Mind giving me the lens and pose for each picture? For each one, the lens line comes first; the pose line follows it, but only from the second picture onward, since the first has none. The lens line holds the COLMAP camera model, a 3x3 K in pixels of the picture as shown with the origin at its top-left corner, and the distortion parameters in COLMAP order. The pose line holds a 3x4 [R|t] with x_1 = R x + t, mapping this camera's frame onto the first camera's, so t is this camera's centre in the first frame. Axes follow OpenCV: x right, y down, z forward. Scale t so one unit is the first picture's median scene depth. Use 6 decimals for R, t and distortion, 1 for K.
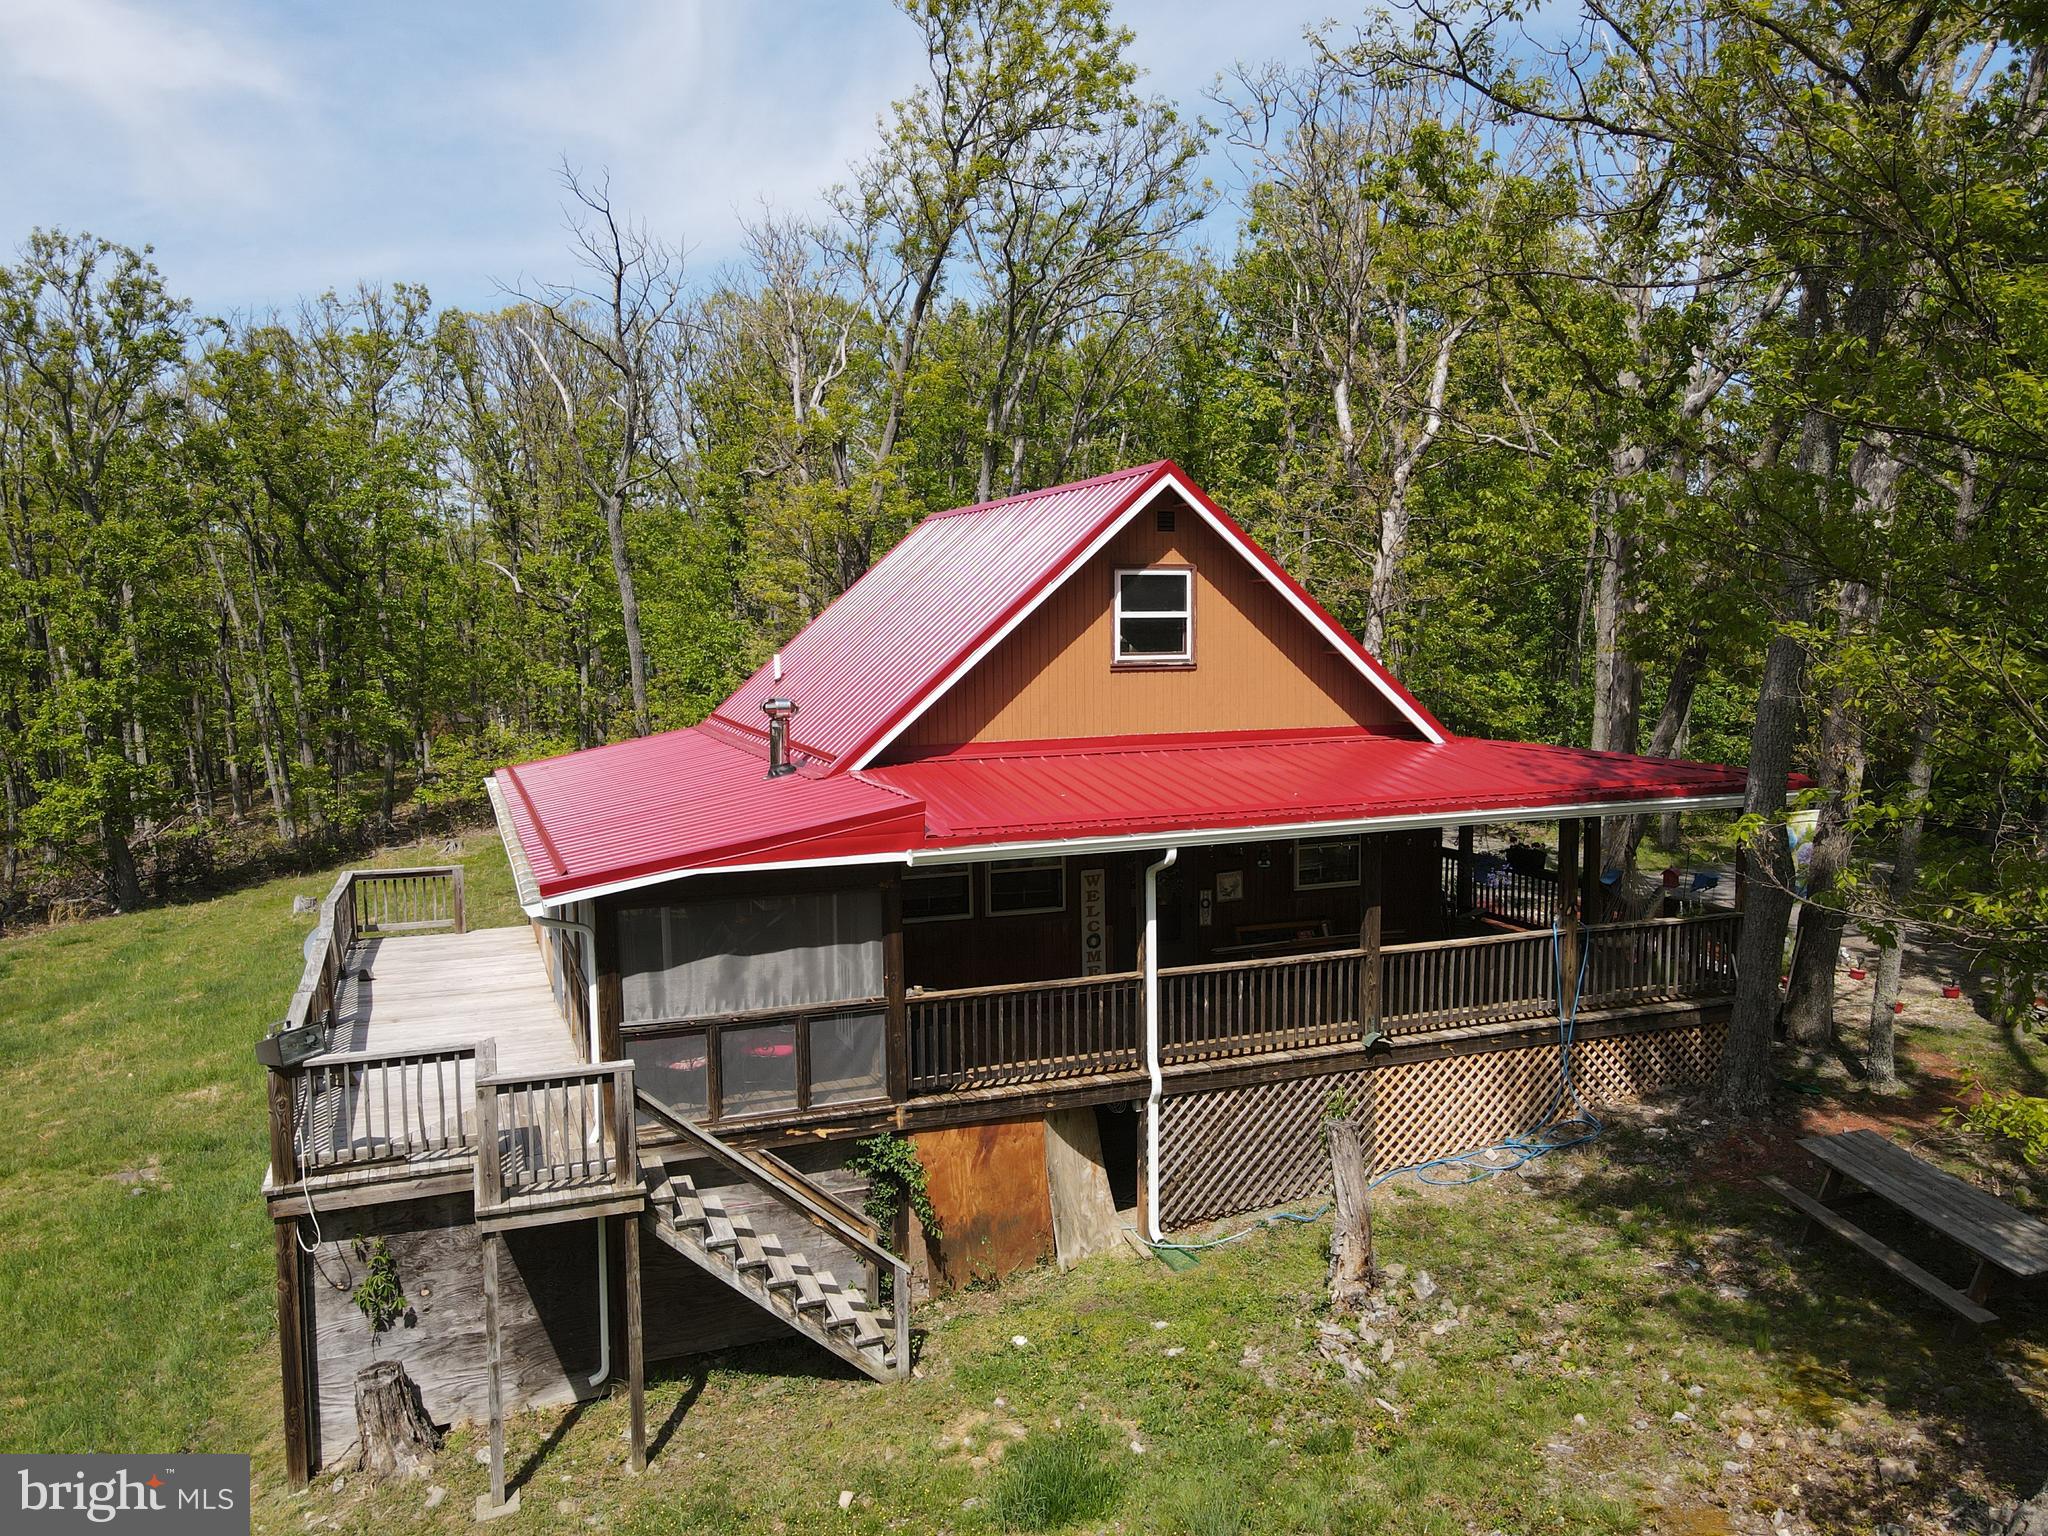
lens RADIAL K [[1512.7, 0, 1024.0], [0, 1512.7, 768.0], [0, 0, 1]] dist [0.004862, 0.026451]
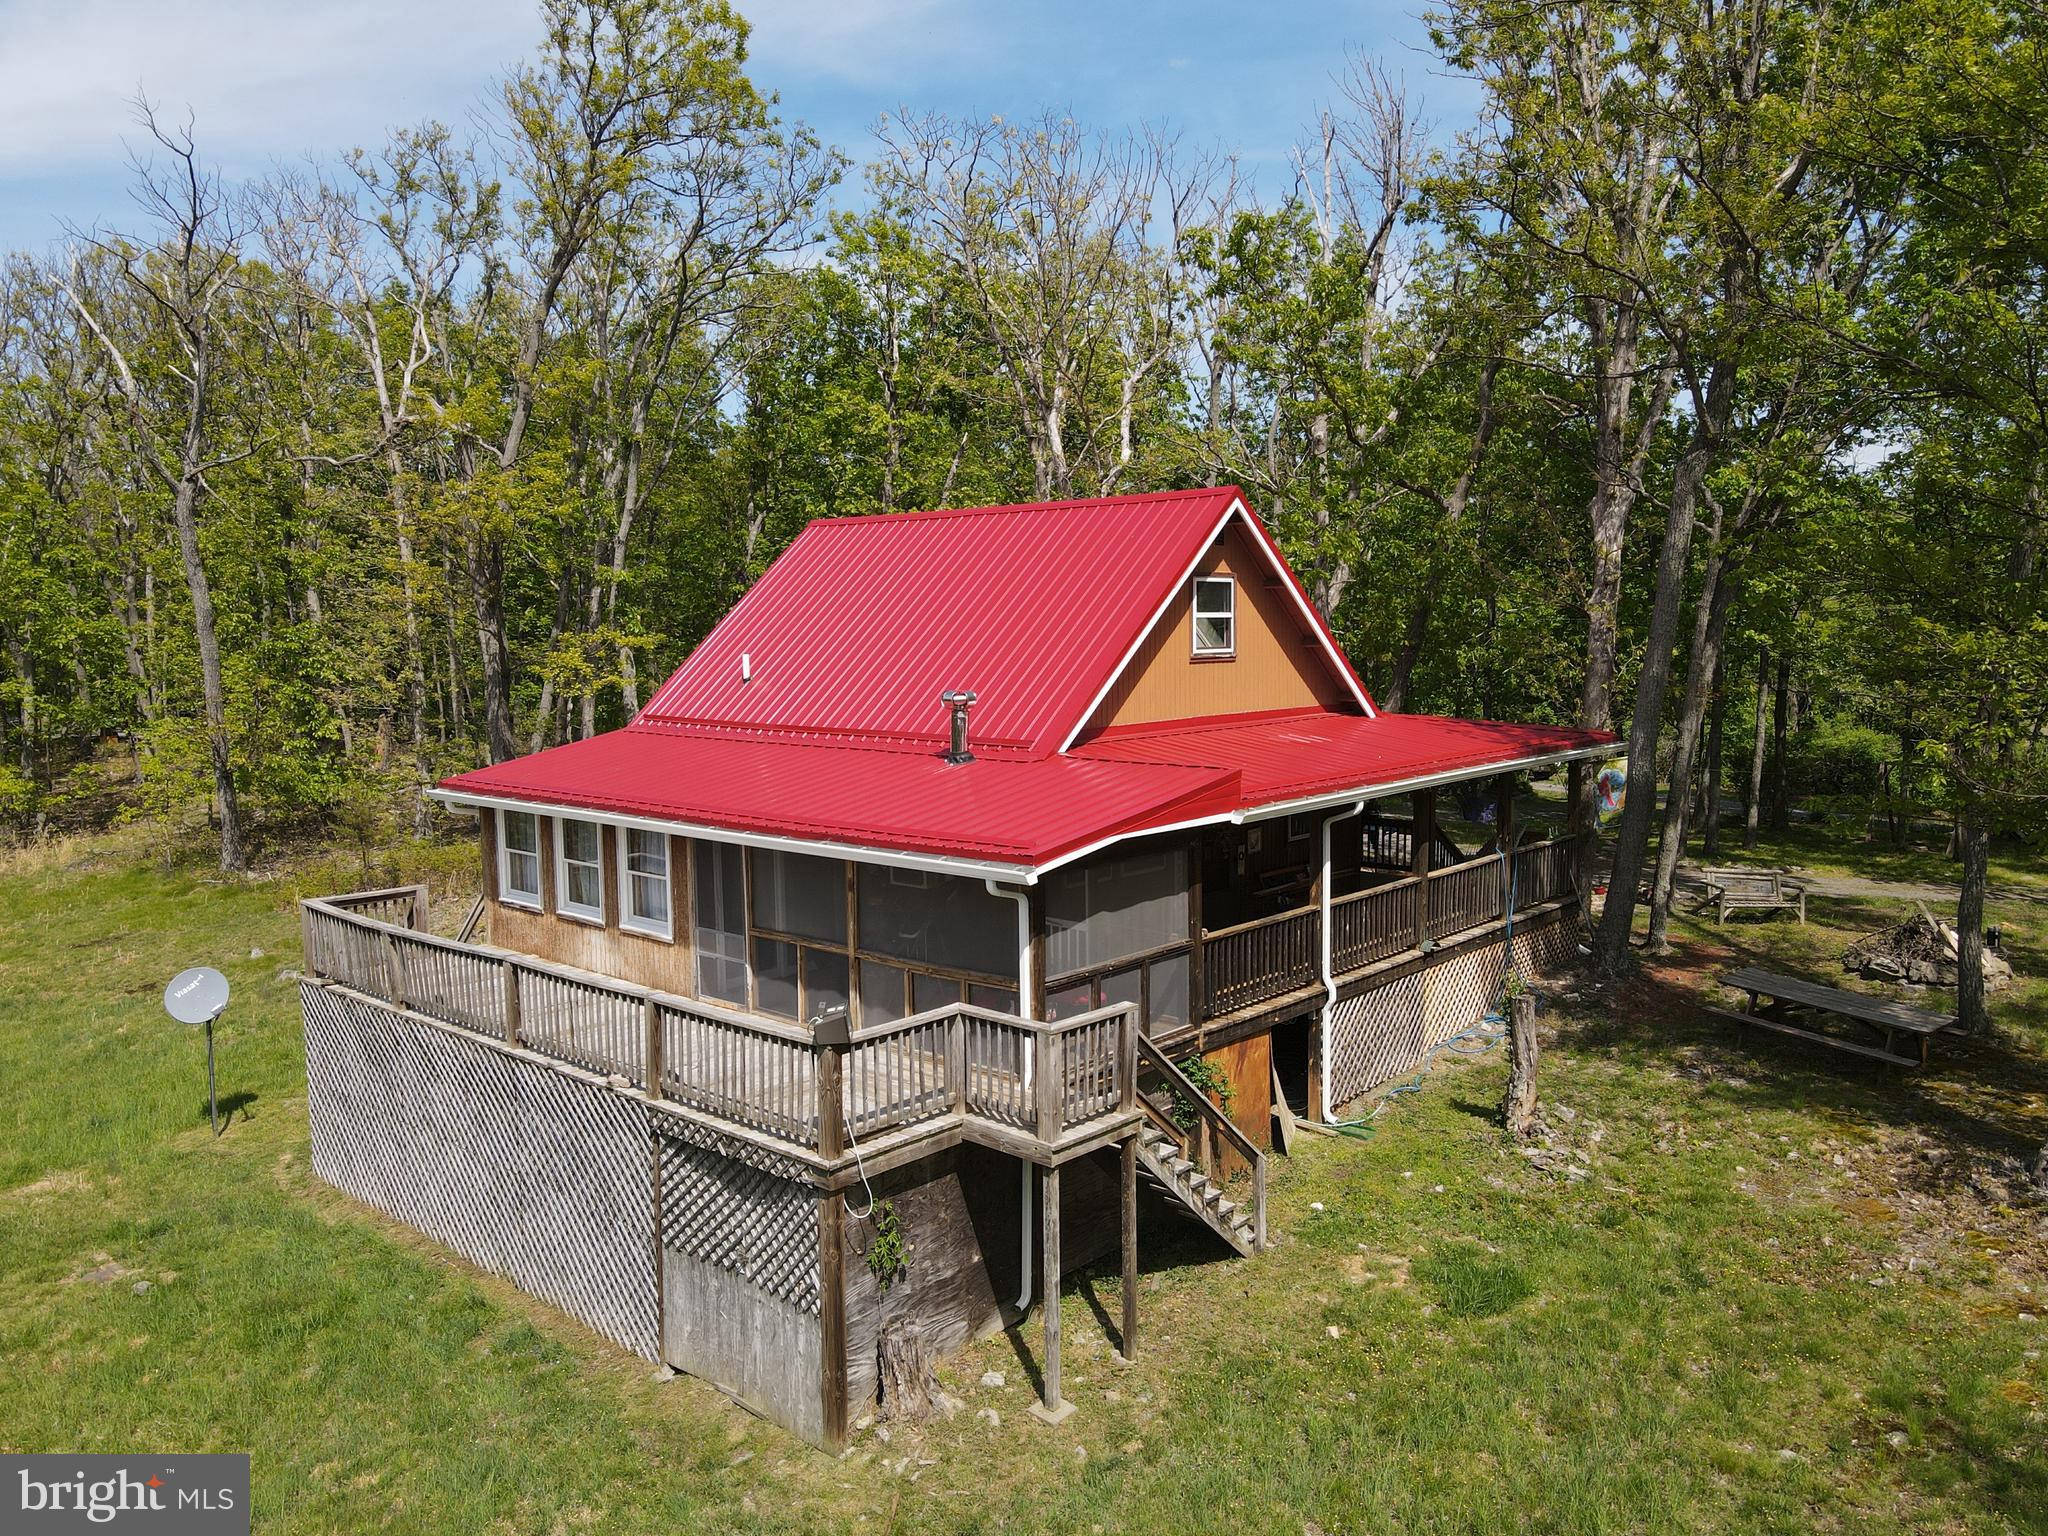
lens RADIAL K [[1512.7, 0, 1024.0], [0, 1512.7, 768.0], [0, 0, 1]] dist [0.004862, 0.026451]
pose [[0.892399, -0.044179, 0.449080, -0.704850], [0.045502, 0.998933, 0.007851, 0.003005], [-0.448948, 0.013428, 0.893457, 0.006069]]
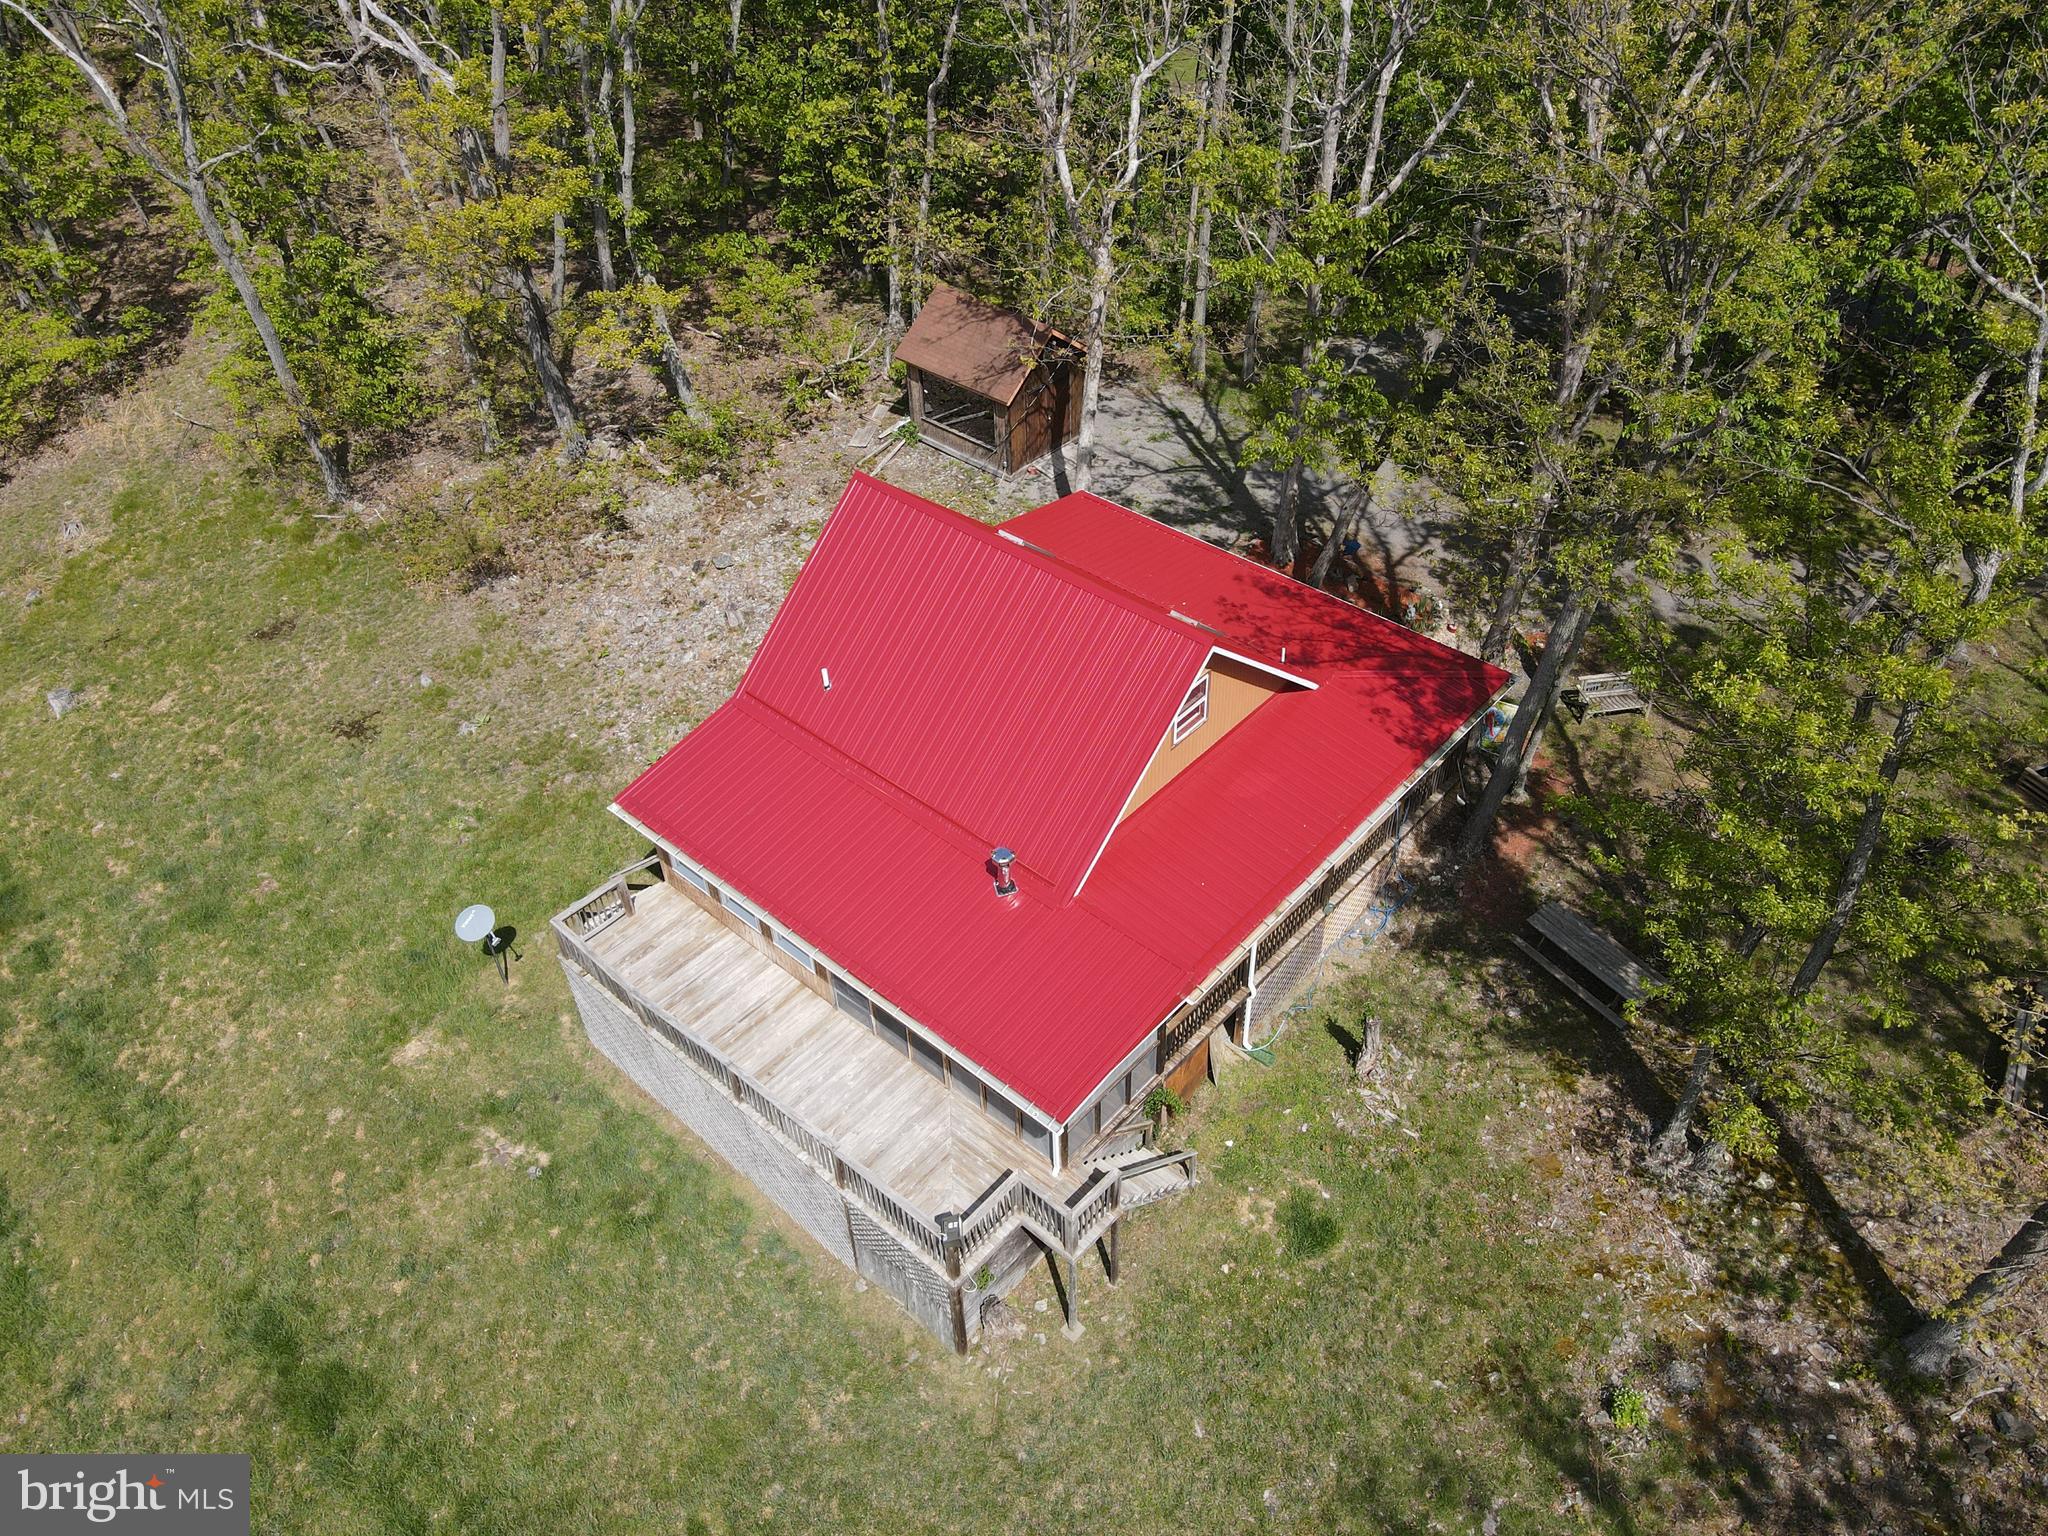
lens RADIAL K [[1512.7, 0, 1024.0], [0, 1512.7, 768.0], [0, 0, 1]] dist [0.004862, 0.026451]
pose [[0.889845, -0.320118, 0.325114, -0.708533], [0.068715, 0.798459, 0.598115, -1.195275], [-0.451058, -0.509890, 0.732502, -0.109683]]
